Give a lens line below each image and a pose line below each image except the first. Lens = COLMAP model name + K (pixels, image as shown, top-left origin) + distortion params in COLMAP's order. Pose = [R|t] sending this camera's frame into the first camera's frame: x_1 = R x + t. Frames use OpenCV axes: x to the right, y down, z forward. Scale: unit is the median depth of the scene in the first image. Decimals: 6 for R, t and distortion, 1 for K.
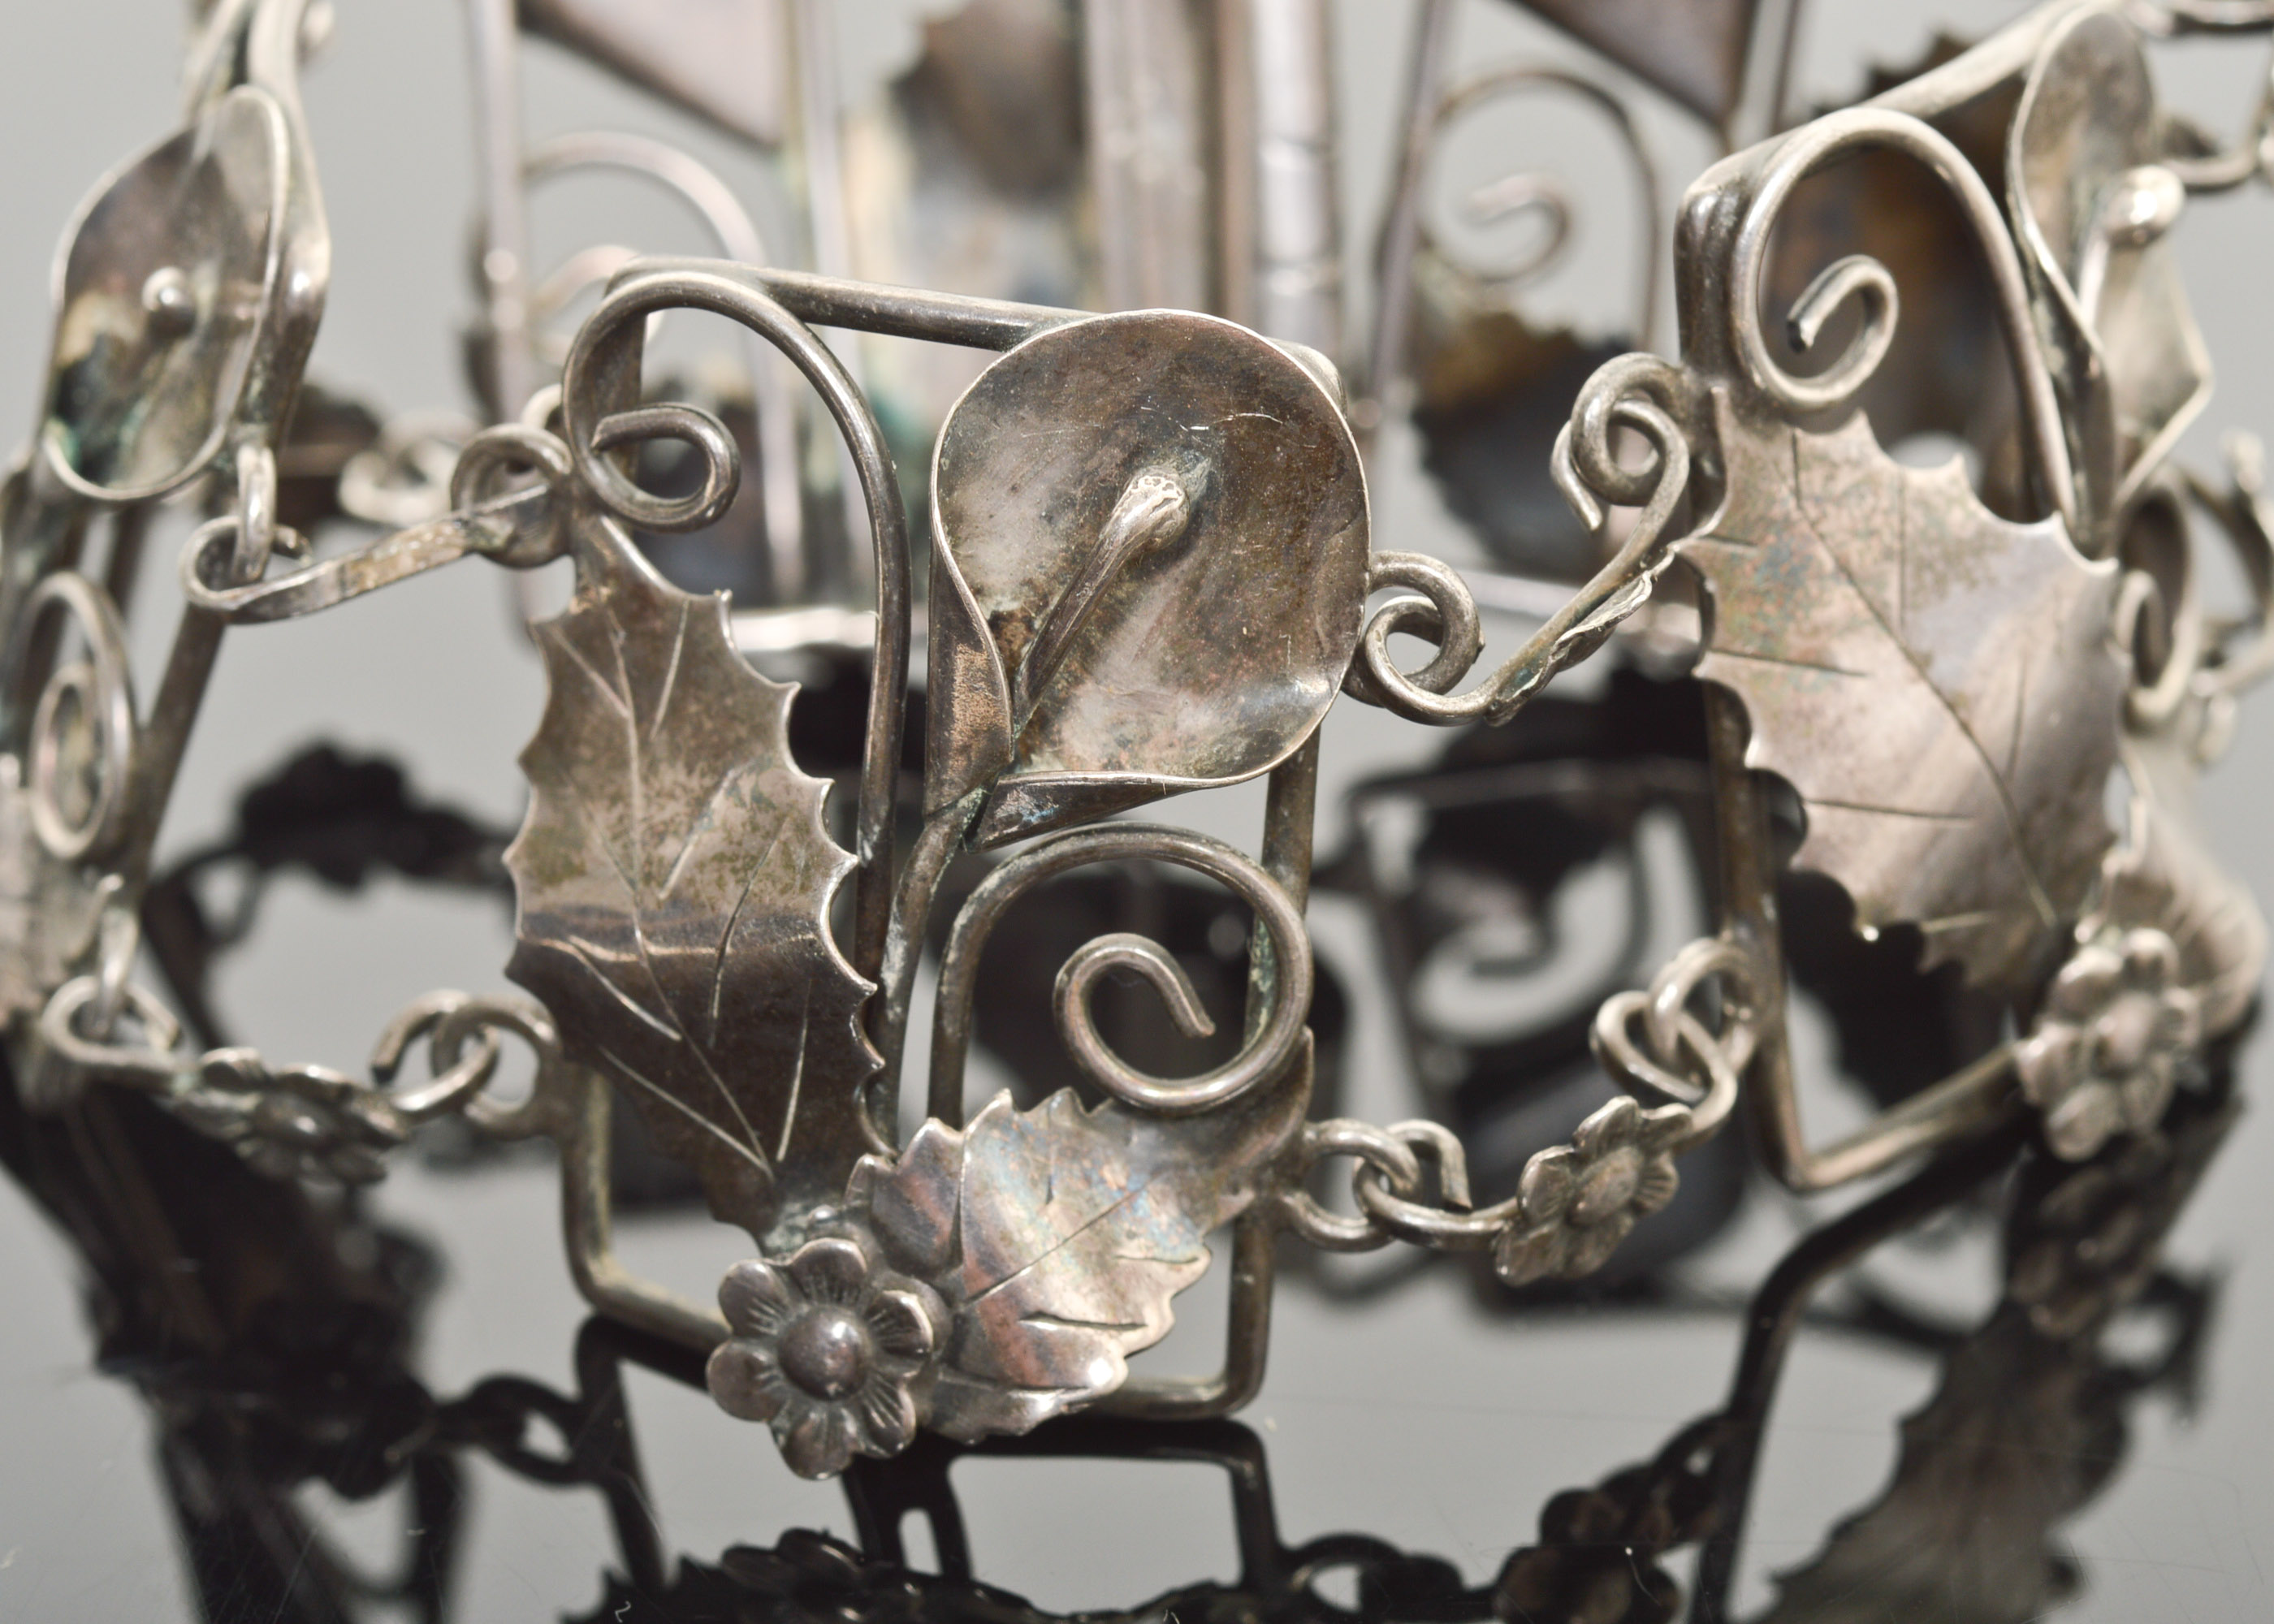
lens RADIAL K [[6635.2, 0, 1137.0], [0, 6635.2, 812.0], [0, 0, 1]] dist [-0.013152, -1.929994]
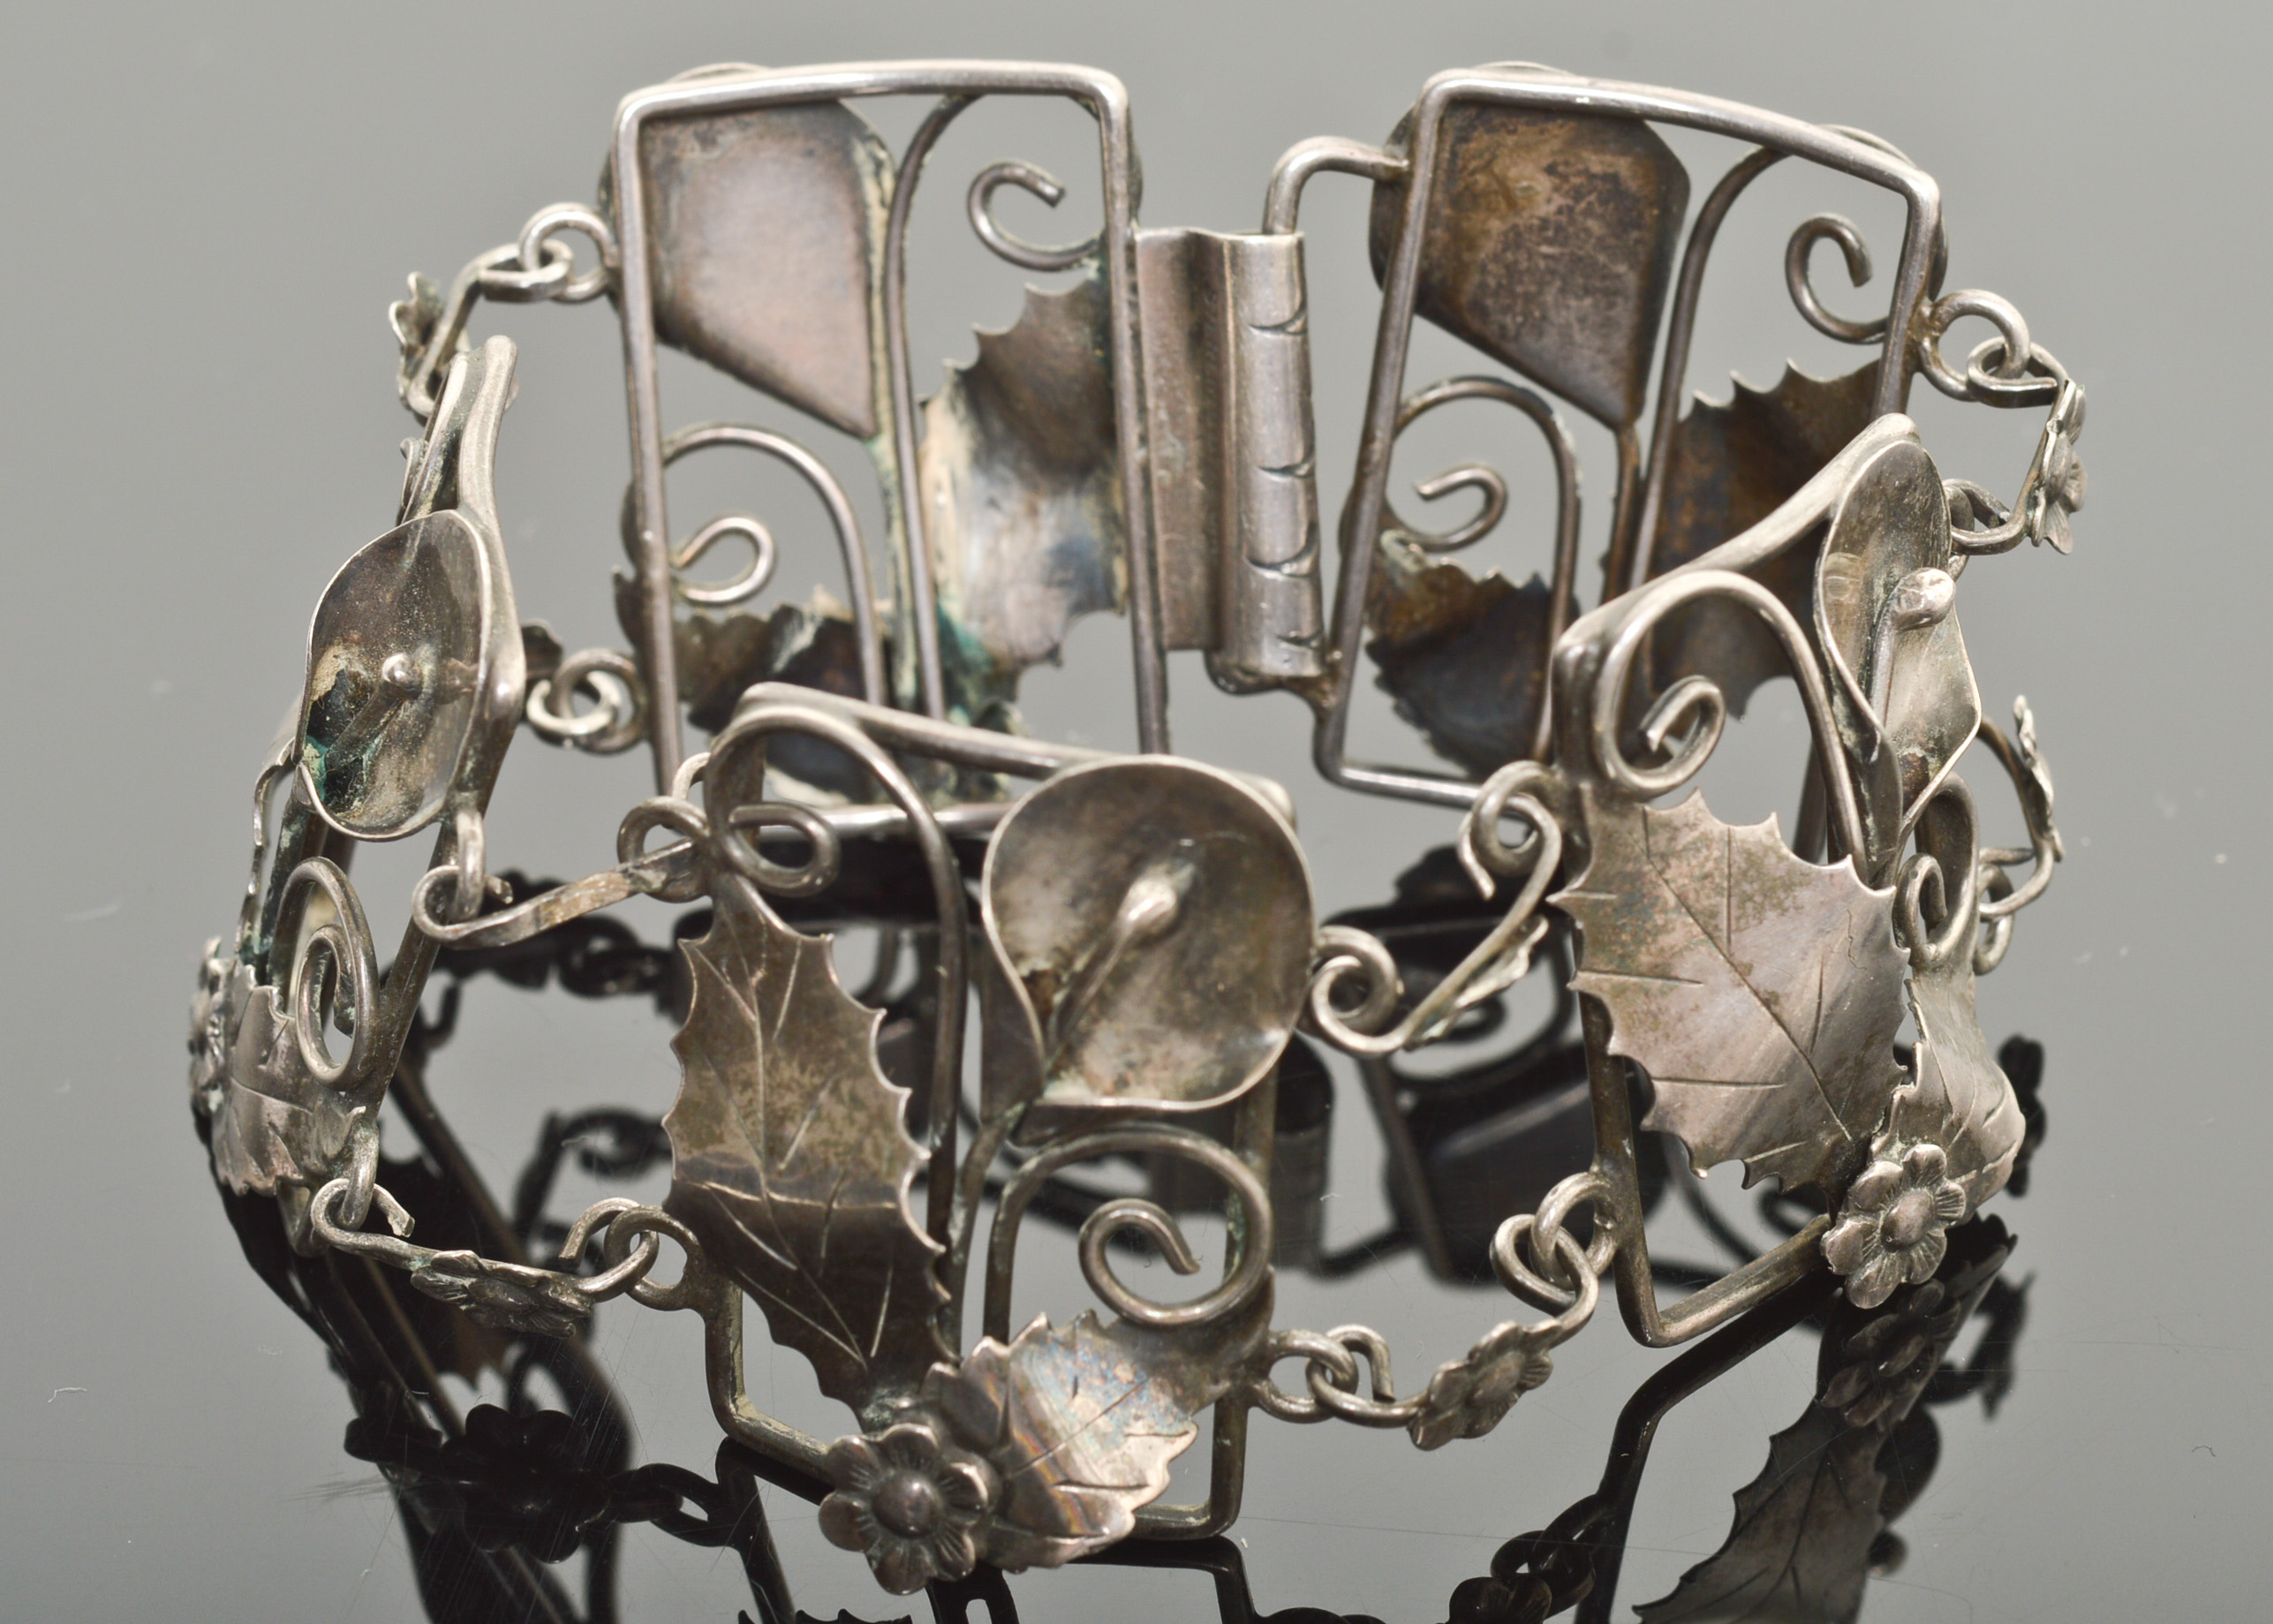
lens RADIAL K [[6632.9, 0, 1136.5], [0, 6632.9, 812.0], [0, 0, 1]] dist [-0.013152, -1.929994]
pose [[0.999866, 0.001251, -0.016309, 0.020283], [0.000551, 0.993929, 0.110021, -0.200764], [0.016348, -0.110015, 0.993795, -0.301960]]
